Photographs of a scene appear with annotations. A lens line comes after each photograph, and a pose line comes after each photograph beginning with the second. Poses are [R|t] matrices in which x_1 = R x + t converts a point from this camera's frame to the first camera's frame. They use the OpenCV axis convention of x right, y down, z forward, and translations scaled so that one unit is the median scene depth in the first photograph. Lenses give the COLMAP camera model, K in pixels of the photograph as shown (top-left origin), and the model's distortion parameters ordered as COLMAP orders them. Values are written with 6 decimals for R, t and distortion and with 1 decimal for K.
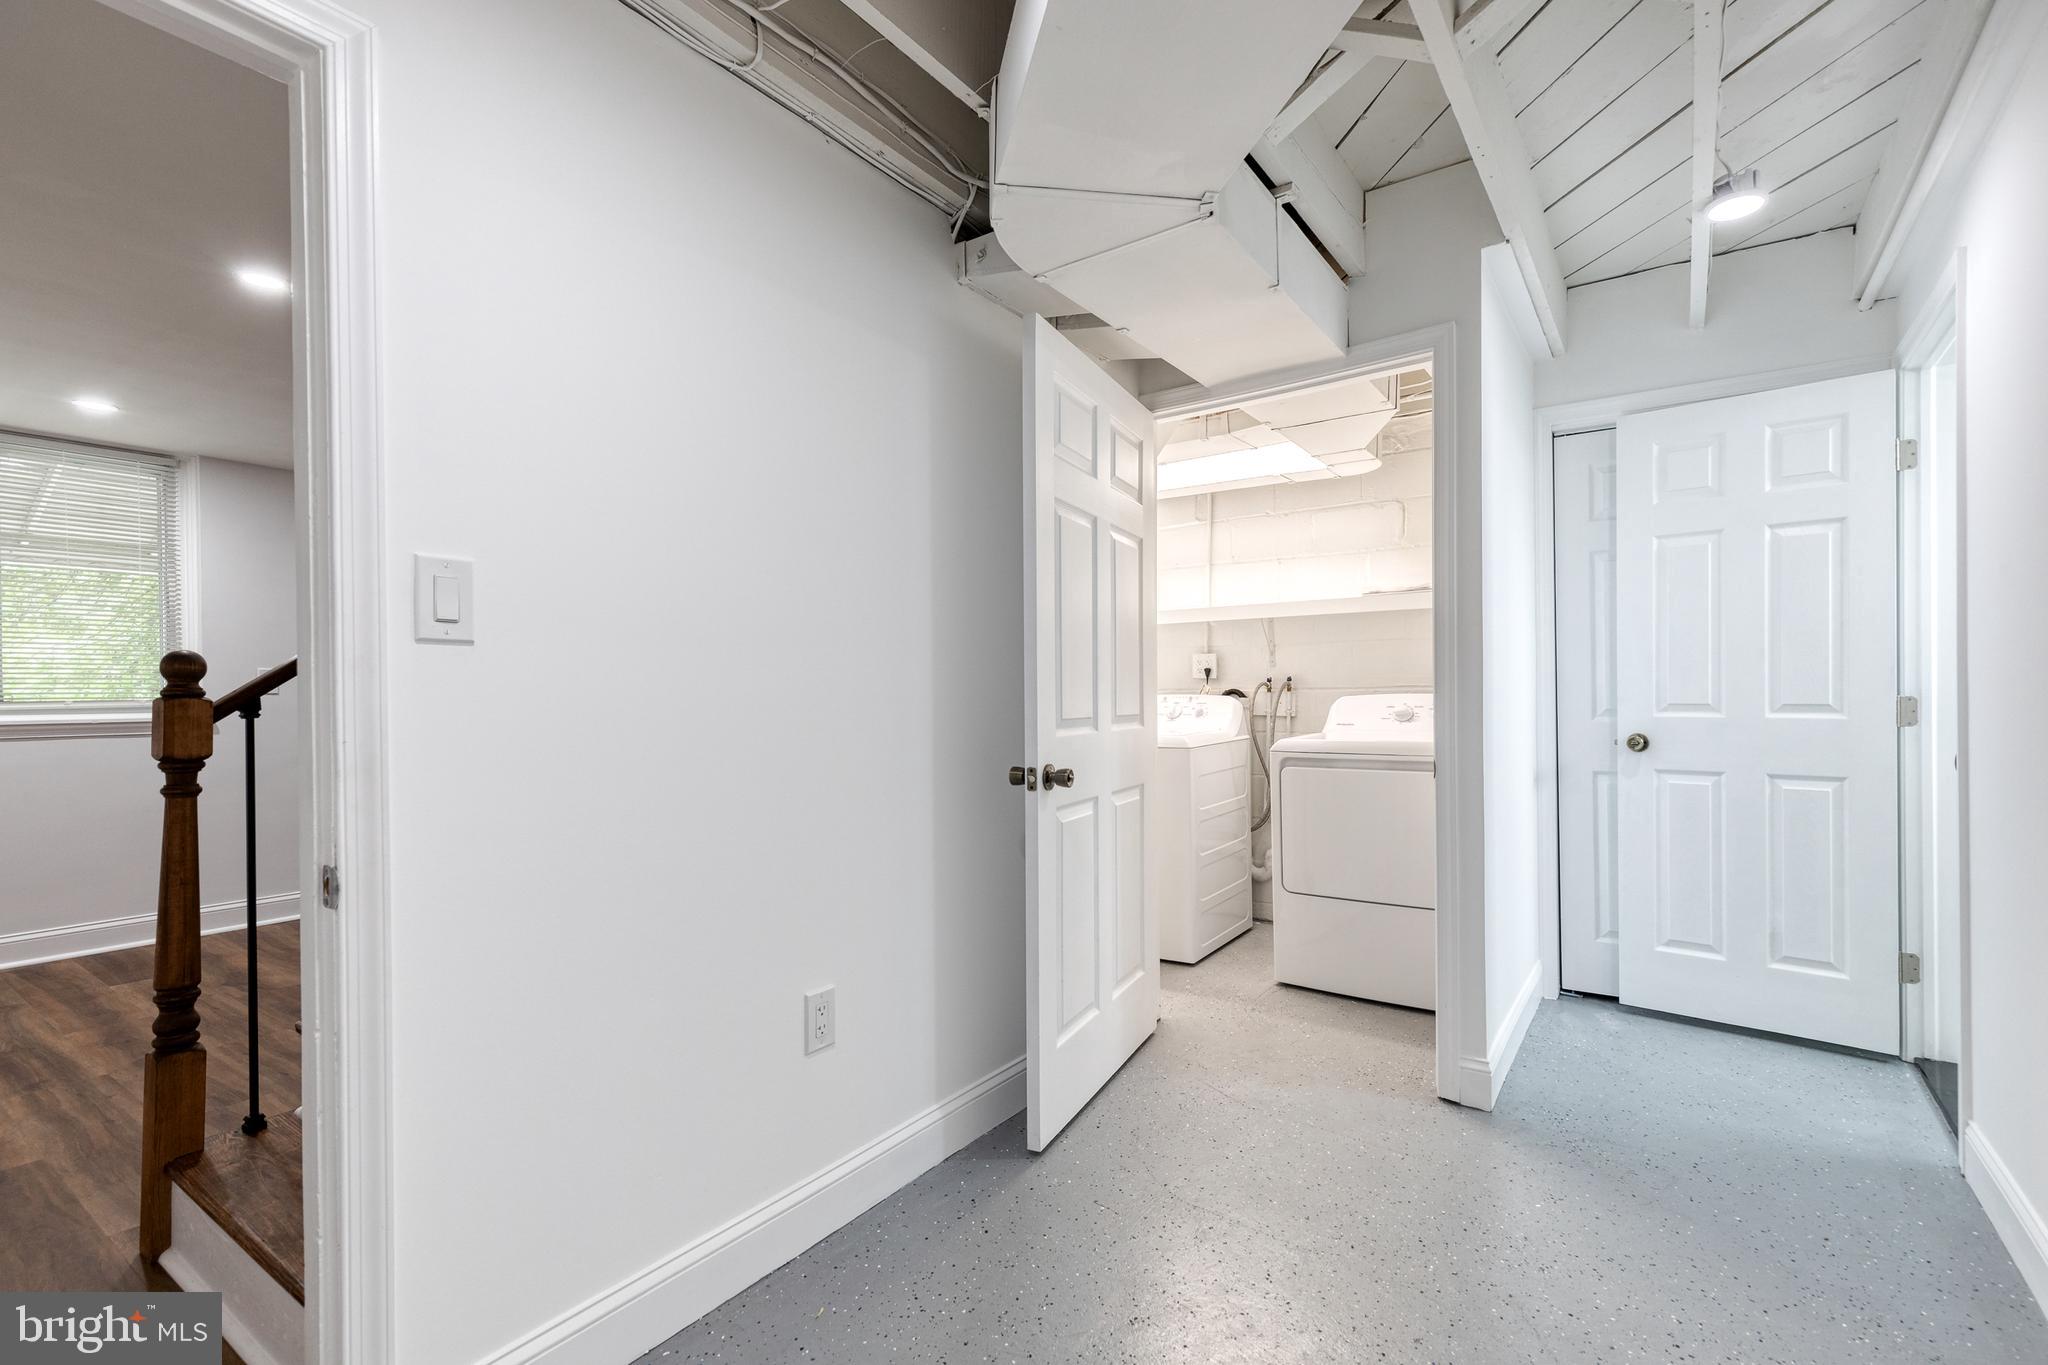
lens RADIAL K [[919.2, 0, 1042.7], [0, 919.2, 692.3], [0, 0, 1]] dist [0.008747, 0.000116]
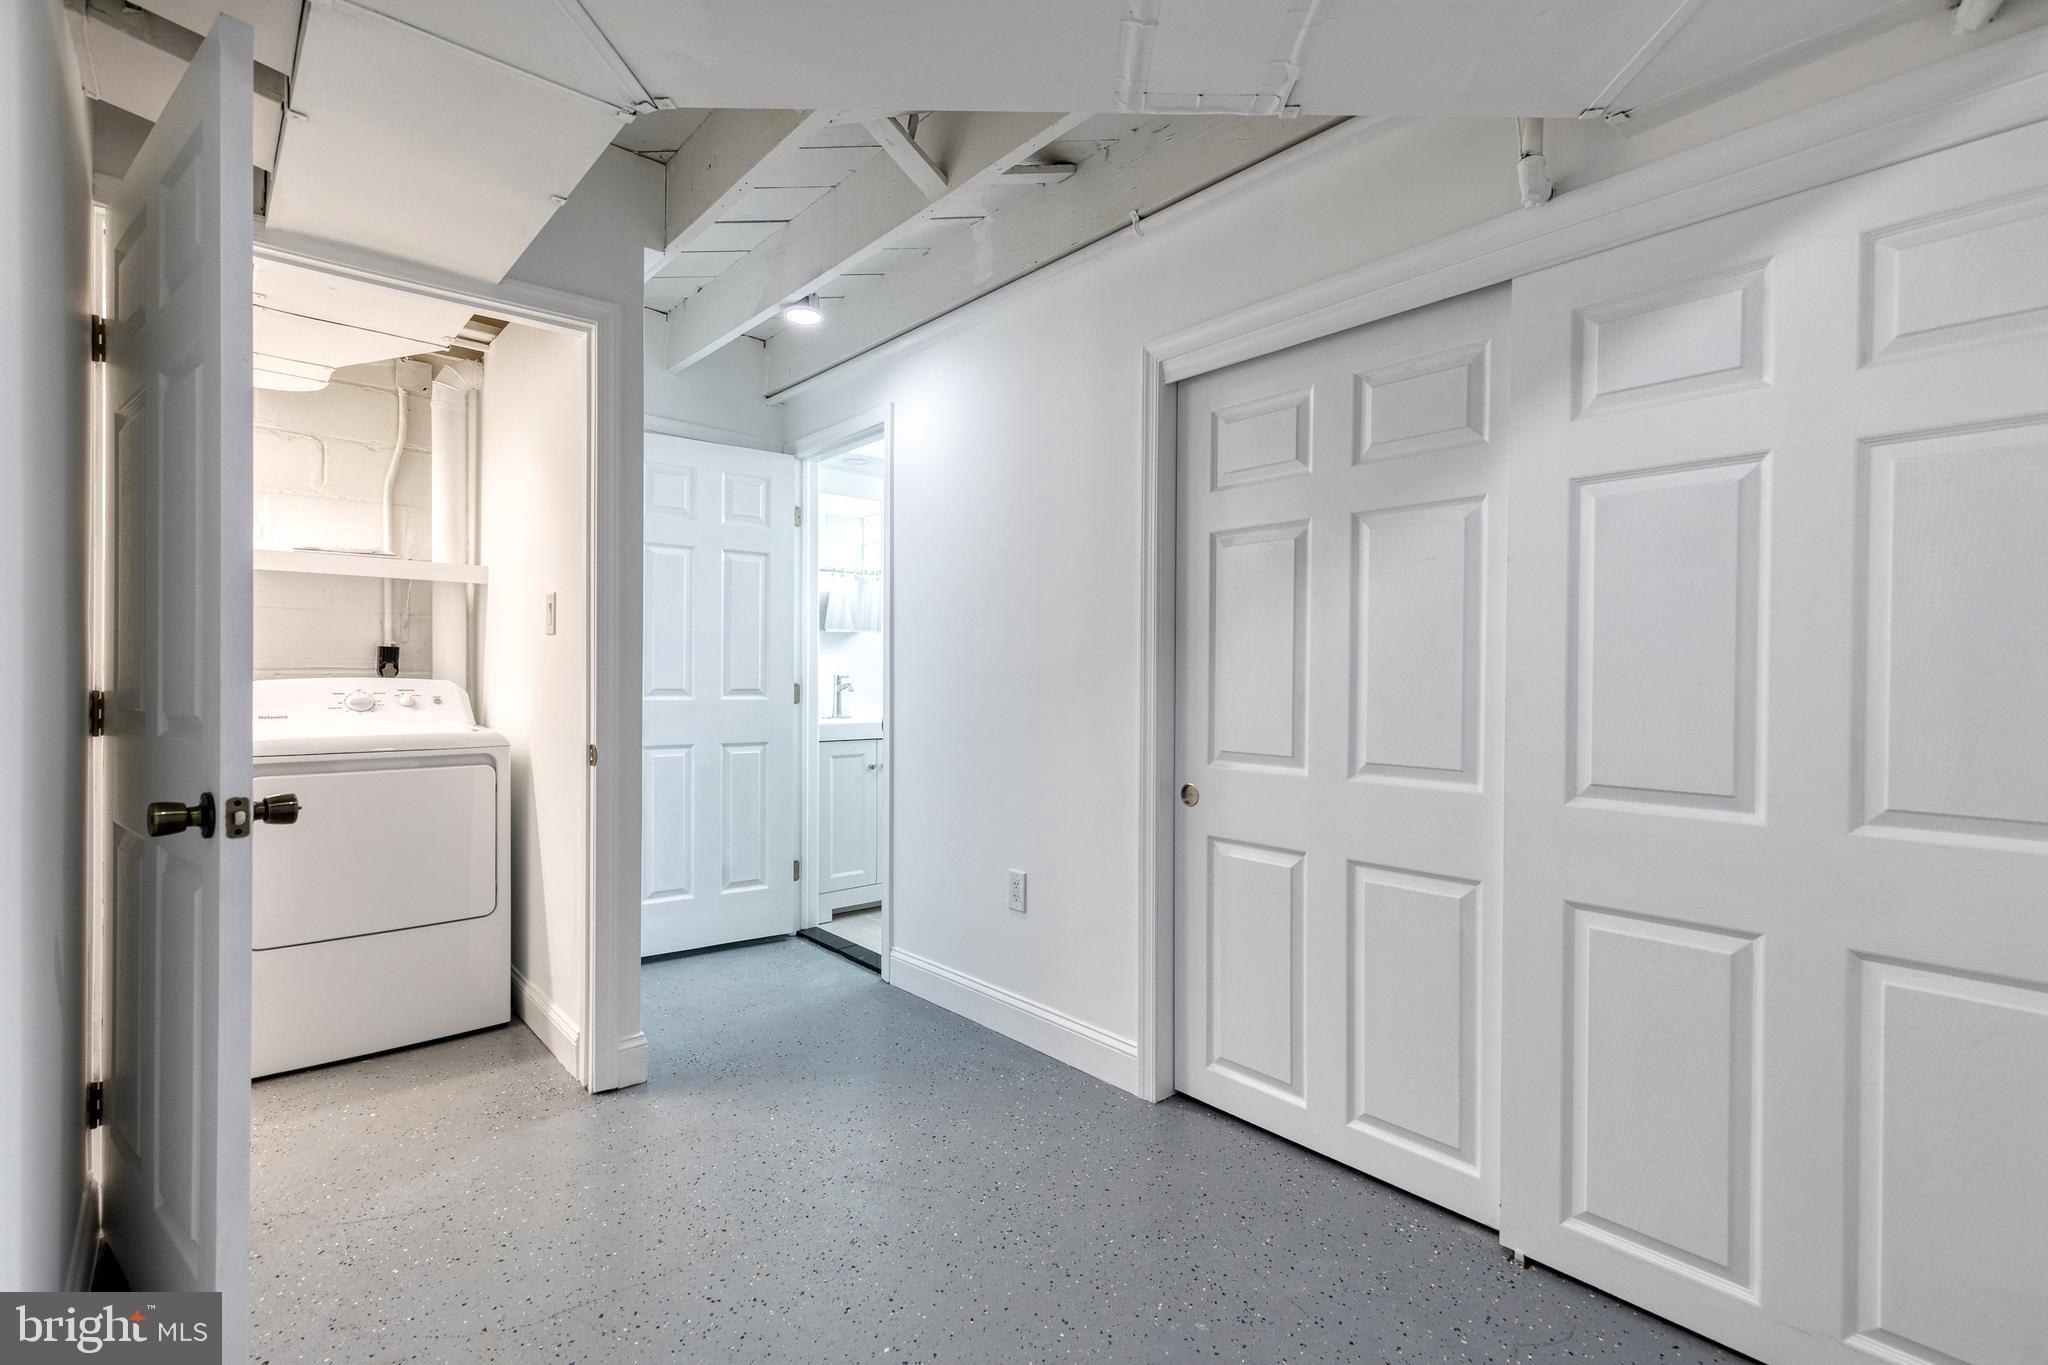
lens RADIAL K [[919.2, 0, 1042.5], [0, 919.2, 681.9], [0, 0, 1]] dist [0.008747, 0.000116]
pose [[0.226563, 0.005561, 0.973981, -0.368501], [-0.007386, 0.999965, -0.003991, 0.004914], [-0.973969, -0.006290, 0.226596, 0.287107]]
